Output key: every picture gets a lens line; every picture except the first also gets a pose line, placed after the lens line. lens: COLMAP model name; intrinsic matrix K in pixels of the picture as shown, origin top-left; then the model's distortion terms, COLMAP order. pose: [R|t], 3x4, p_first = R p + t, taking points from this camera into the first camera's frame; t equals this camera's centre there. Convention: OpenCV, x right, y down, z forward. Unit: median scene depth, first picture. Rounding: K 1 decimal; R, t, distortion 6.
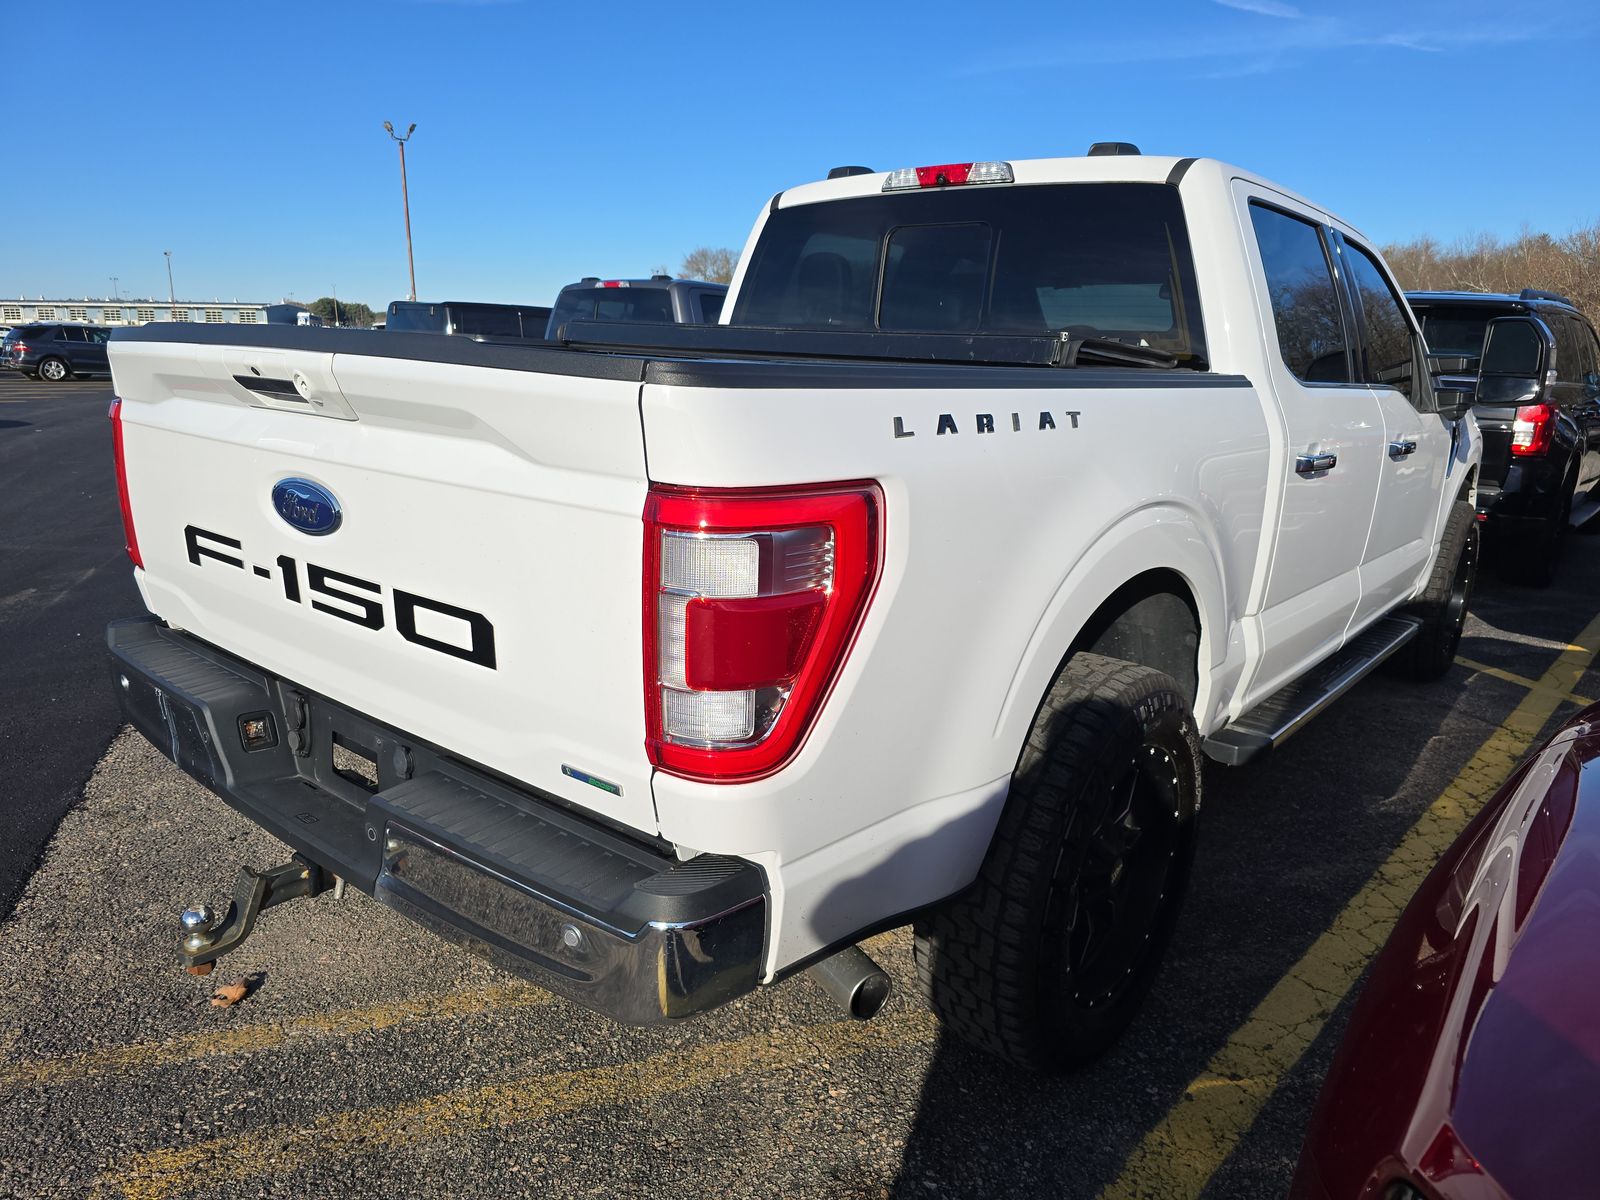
lens RADIAL K [[1081.4, 0, 790.3], [0, 1081.4, 607.9], [0, 0, 1]] dist [0.029242, -0.022133]
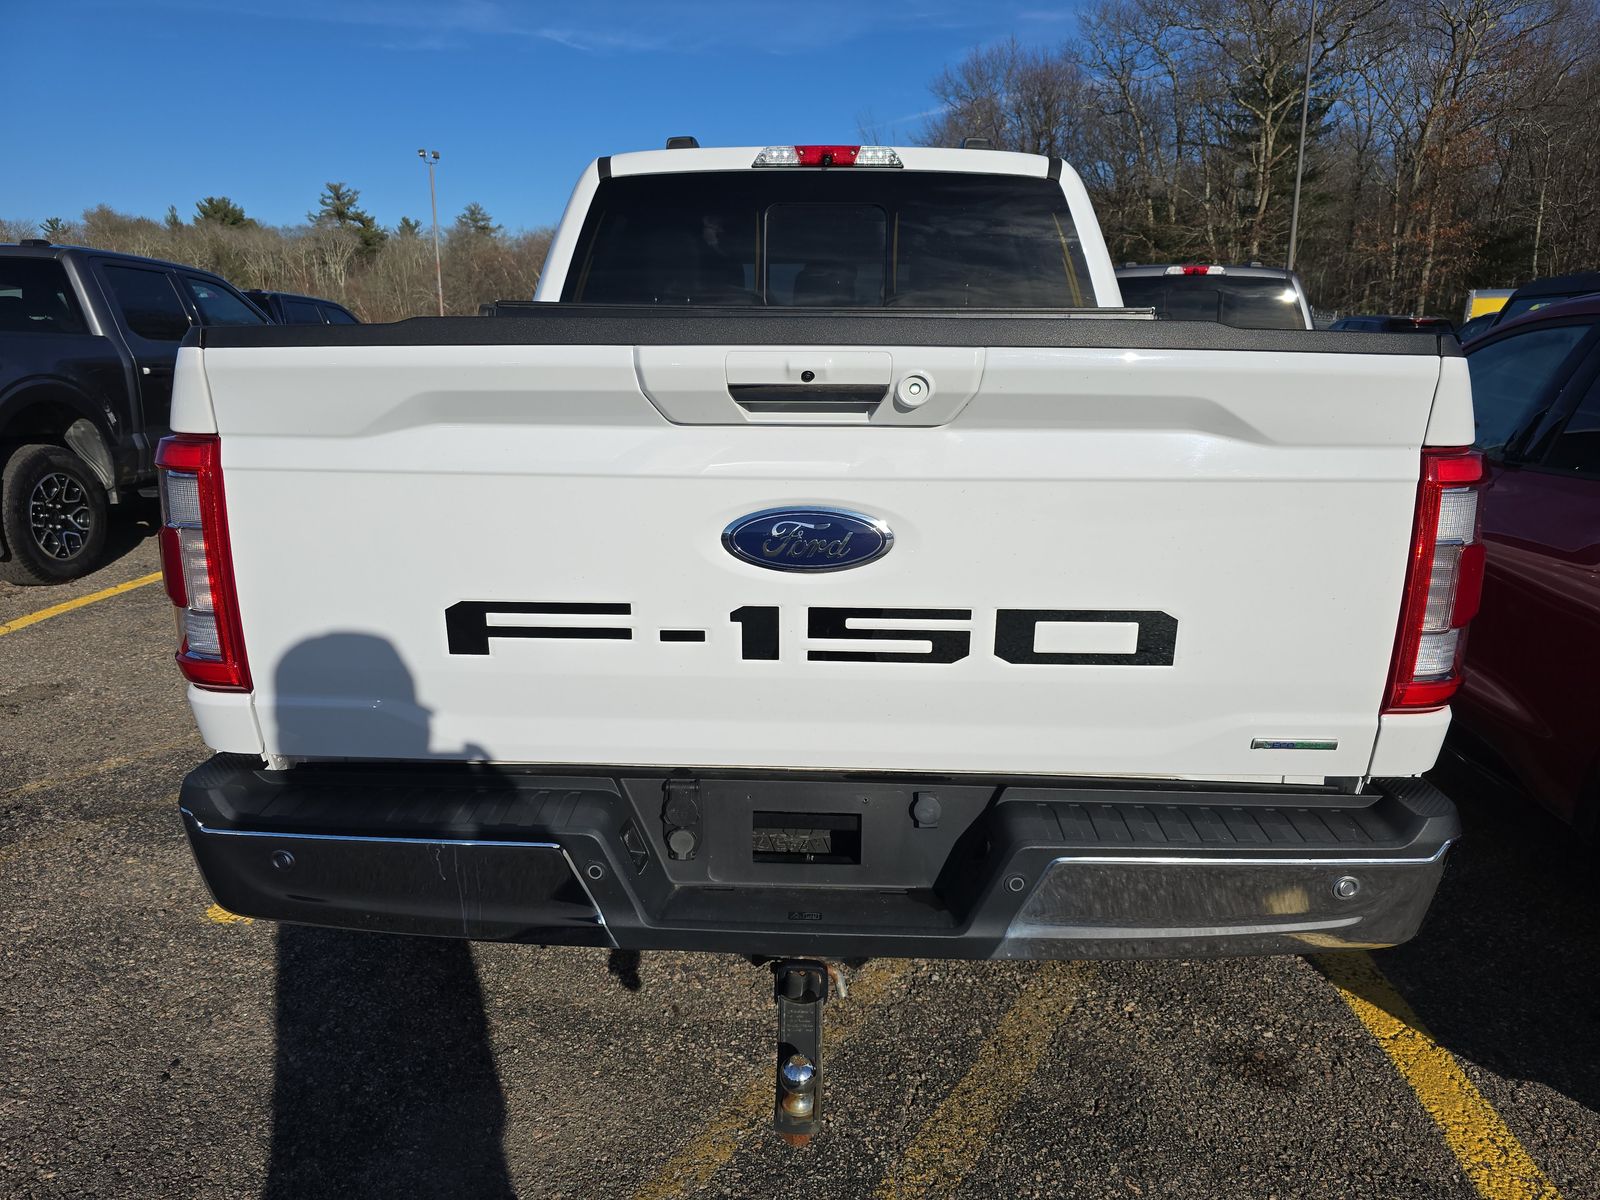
lens RADIAL K [[1081.4, 0, 793.7], [0, 1081.4, 594.0], [0, 0, 1]] dist [0.029242, -0.022133]
pose [[0.784841, -0.174398, 0.594651, -0.591854], [0.166809, 0.983620, 0.068313, -0.068815], [-0.596824, 0.045578, 0.801077, 0.224143]]
